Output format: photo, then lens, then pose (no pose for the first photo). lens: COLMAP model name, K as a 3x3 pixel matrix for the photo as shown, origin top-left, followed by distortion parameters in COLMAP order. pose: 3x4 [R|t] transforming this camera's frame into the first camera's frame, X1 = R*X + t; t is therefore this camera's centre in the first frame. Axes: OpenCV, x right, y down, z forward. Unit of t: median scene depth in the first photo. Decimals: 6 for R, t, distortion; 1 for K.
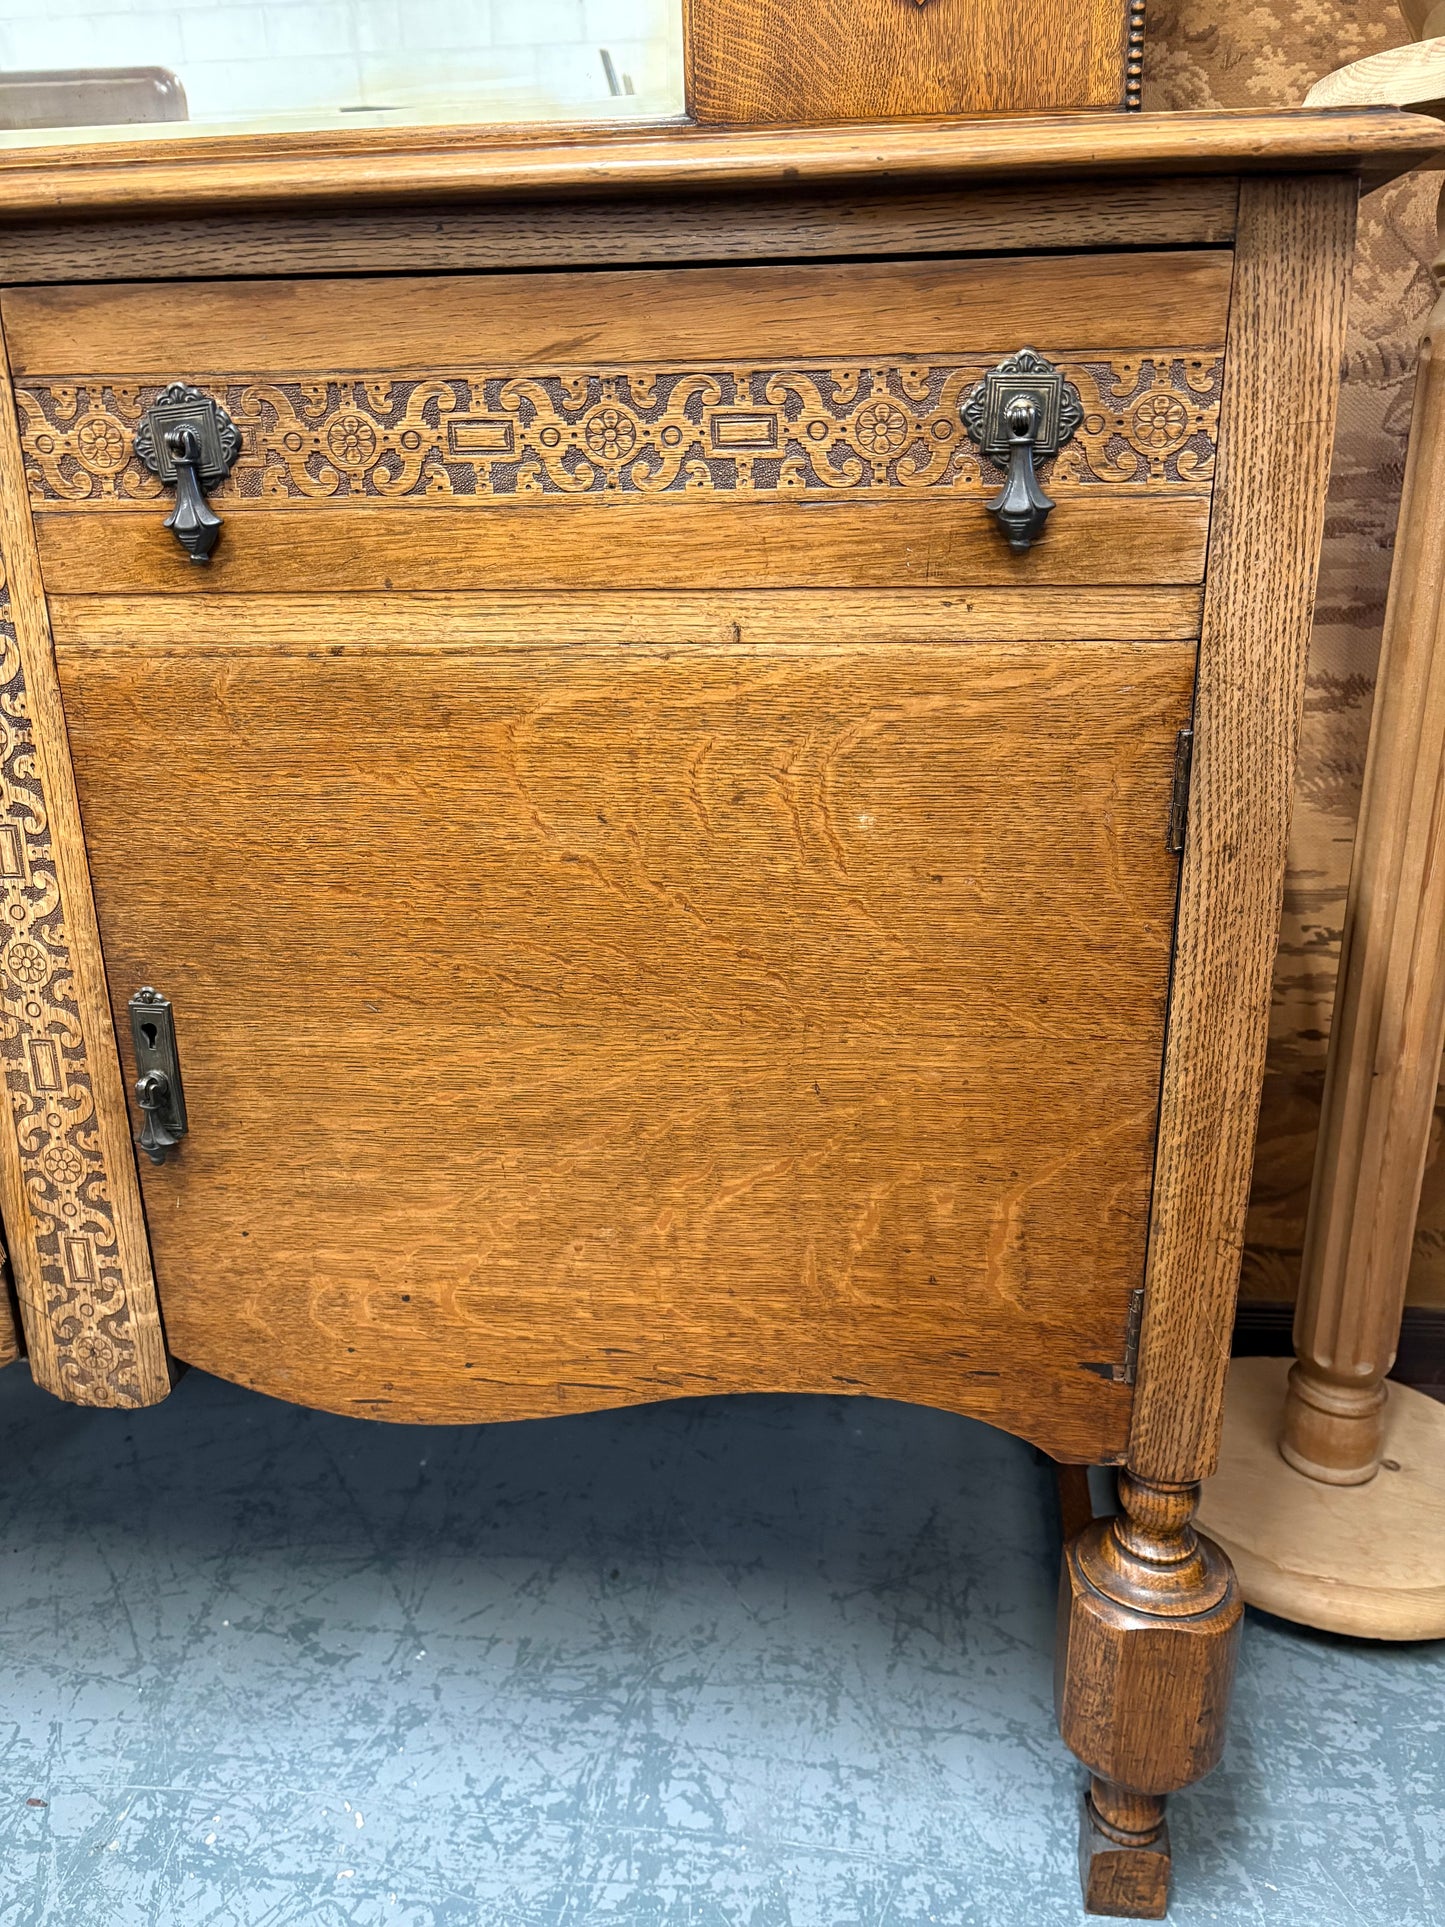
lens RADIAL K [[1472.6, 0, 712.5], [0, 1472.6, 960.7], [0, 0, 1]] dist [0.036545, -0.046255]
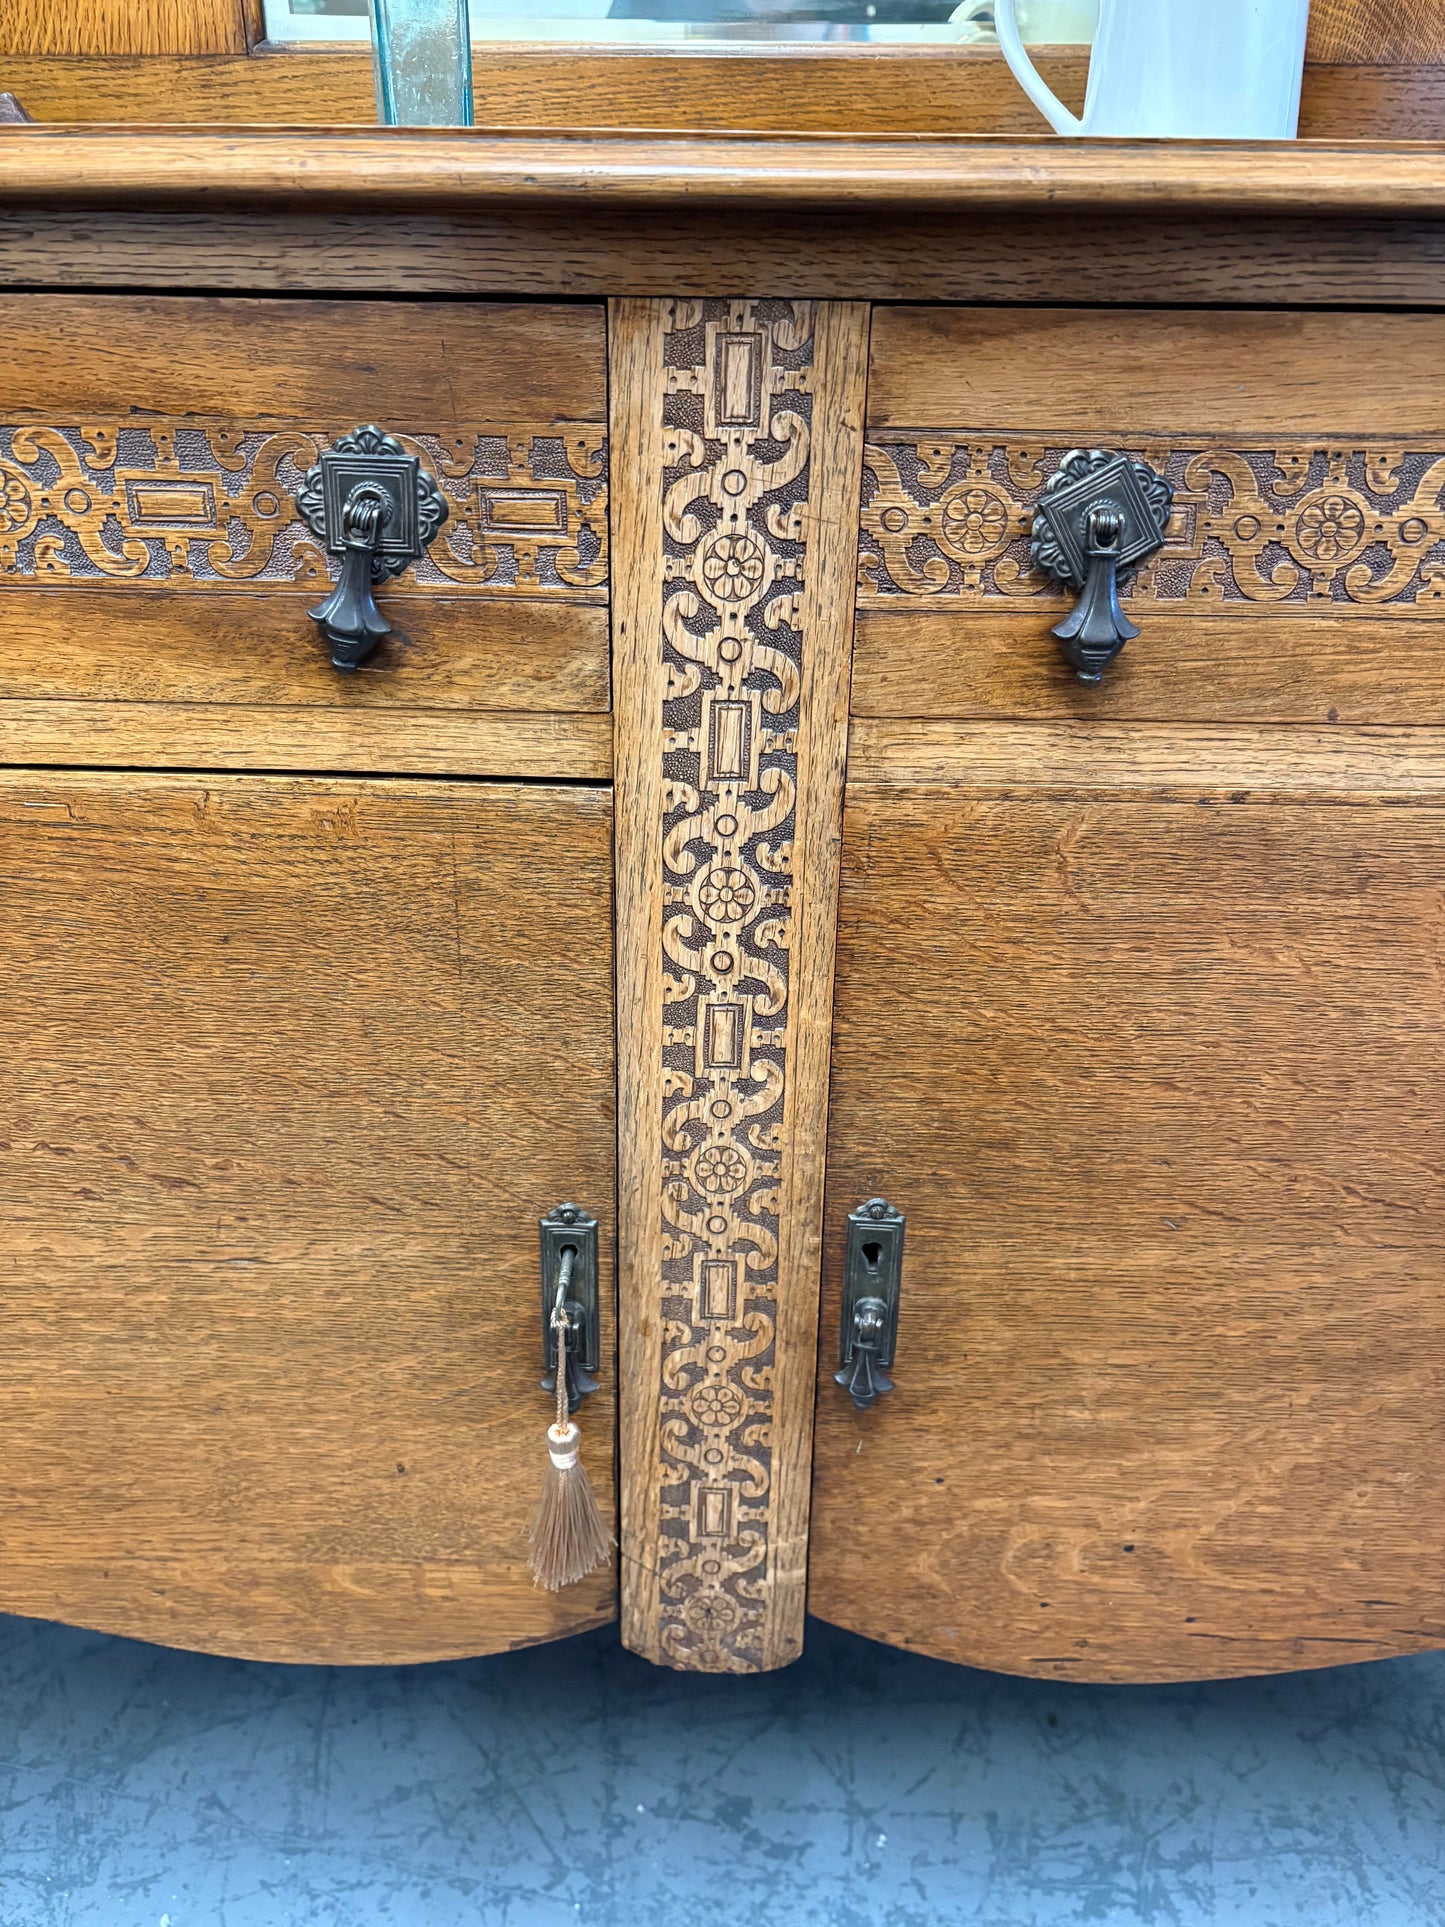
lens RADIAL K [[1472.6, 0, 722.2], [0, 1472.6, 958.5], [0, 0, 1]] dist [0.036545, -0.046255]
pose [[0.994687, -0.007567, 0.102670, -0.548192], [0.001021, 0.997971, 0.063657, -0.160904], [-0.102944, -0.063214, 0.992676, 0.243723]]
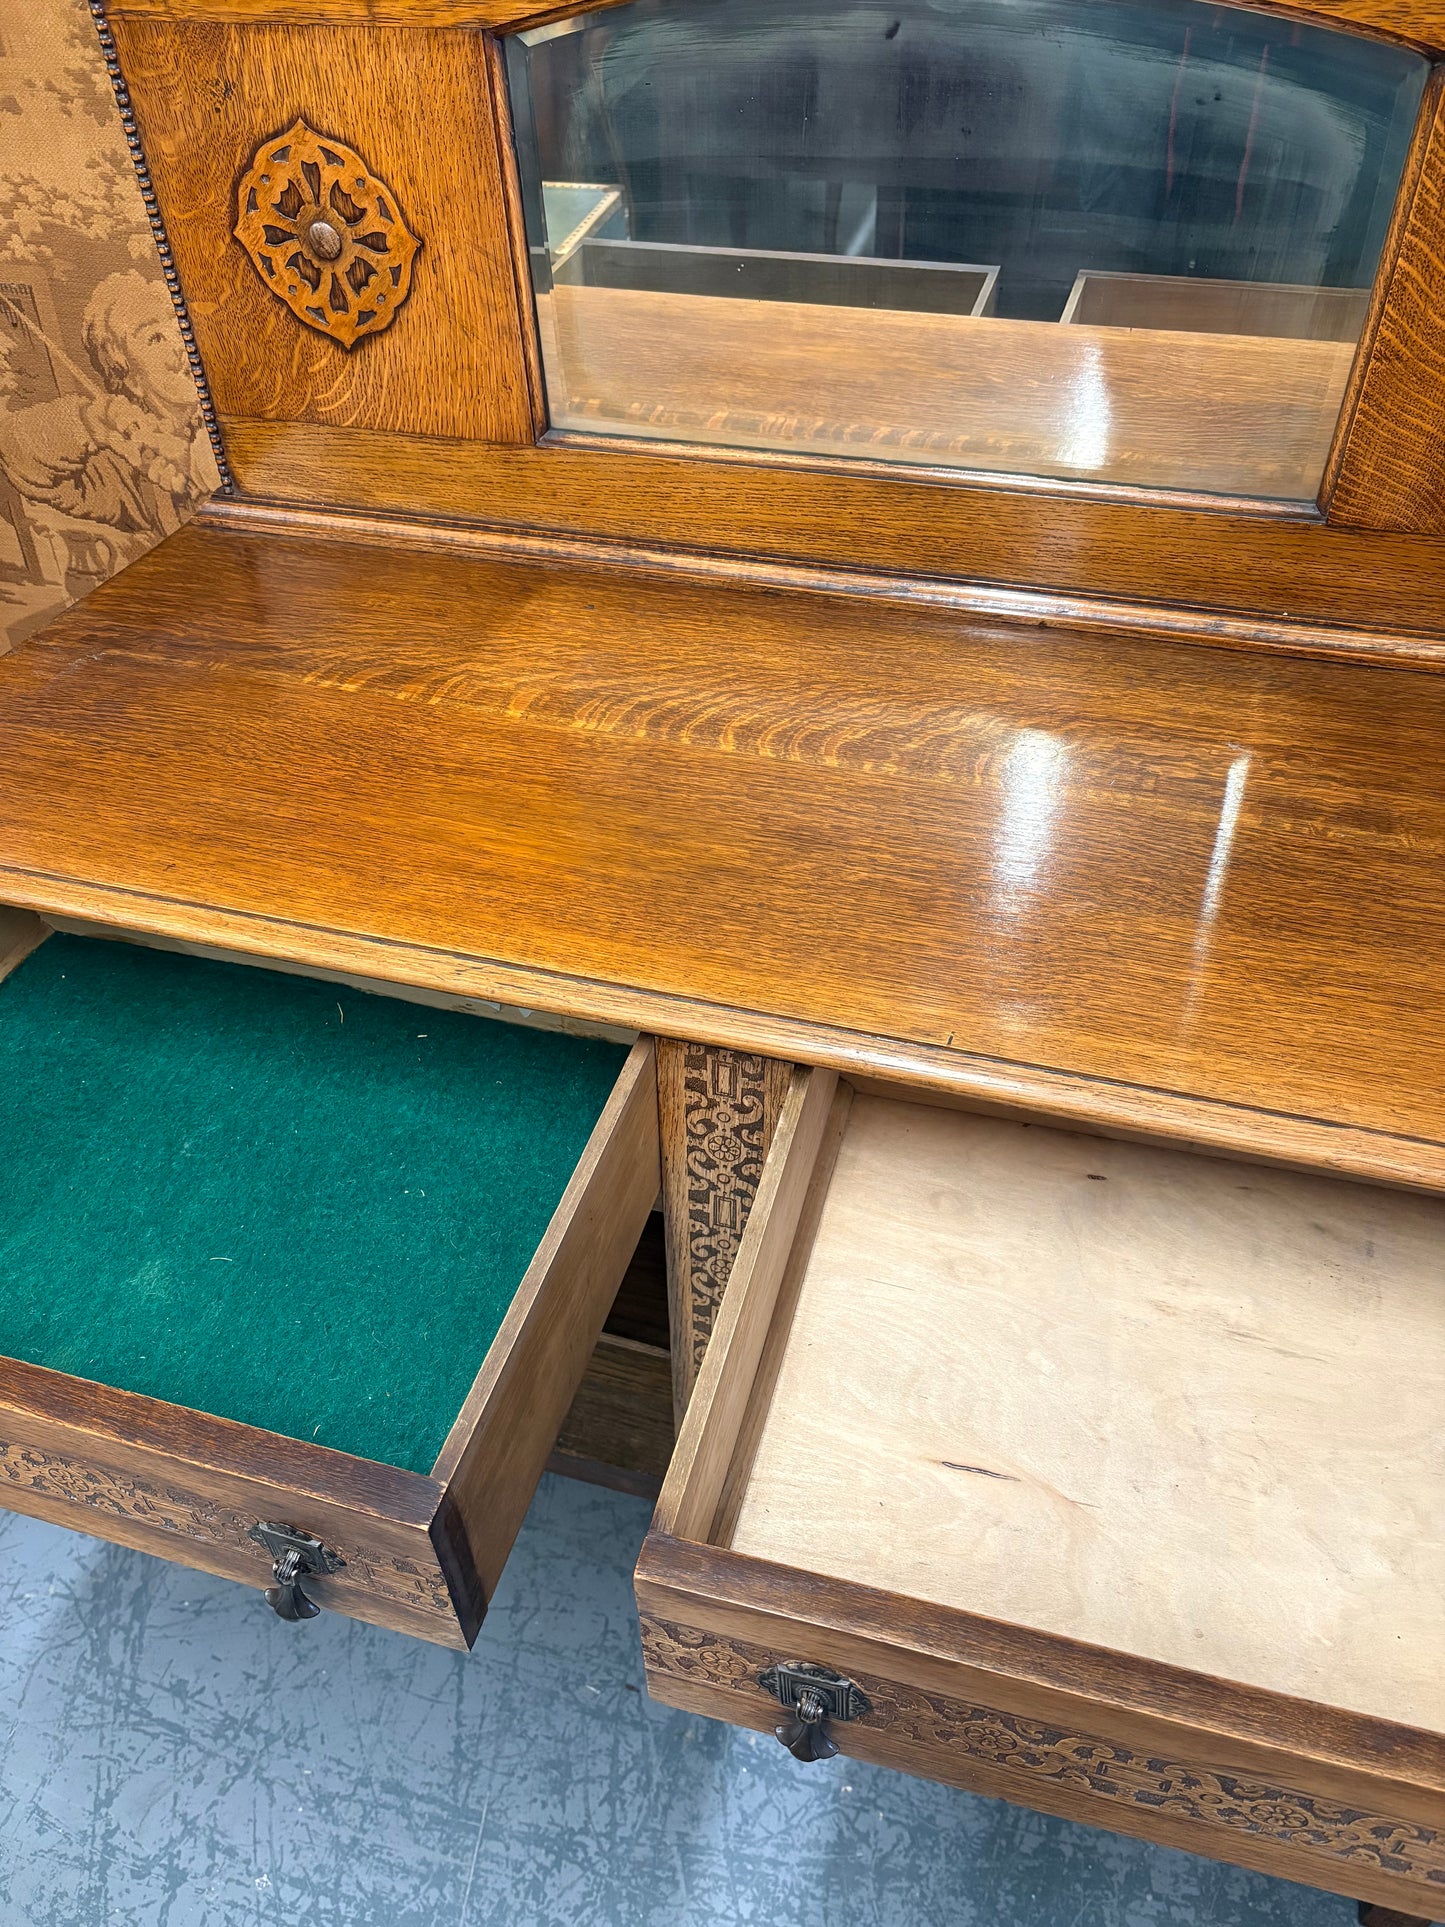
lens RADIAL K [[1472.6, 0, 709.8], [0, 1472.6, 961.2], [0, 0, 1]] dist [0.036545, -0.046255]
pose [[0.984916, 0.113685, -0.130445, -0.348212], [-0.057316, 0.925667, 0.373972, -0.873923], [0.163263, -0.360855, 0.918221, -0.119105]]
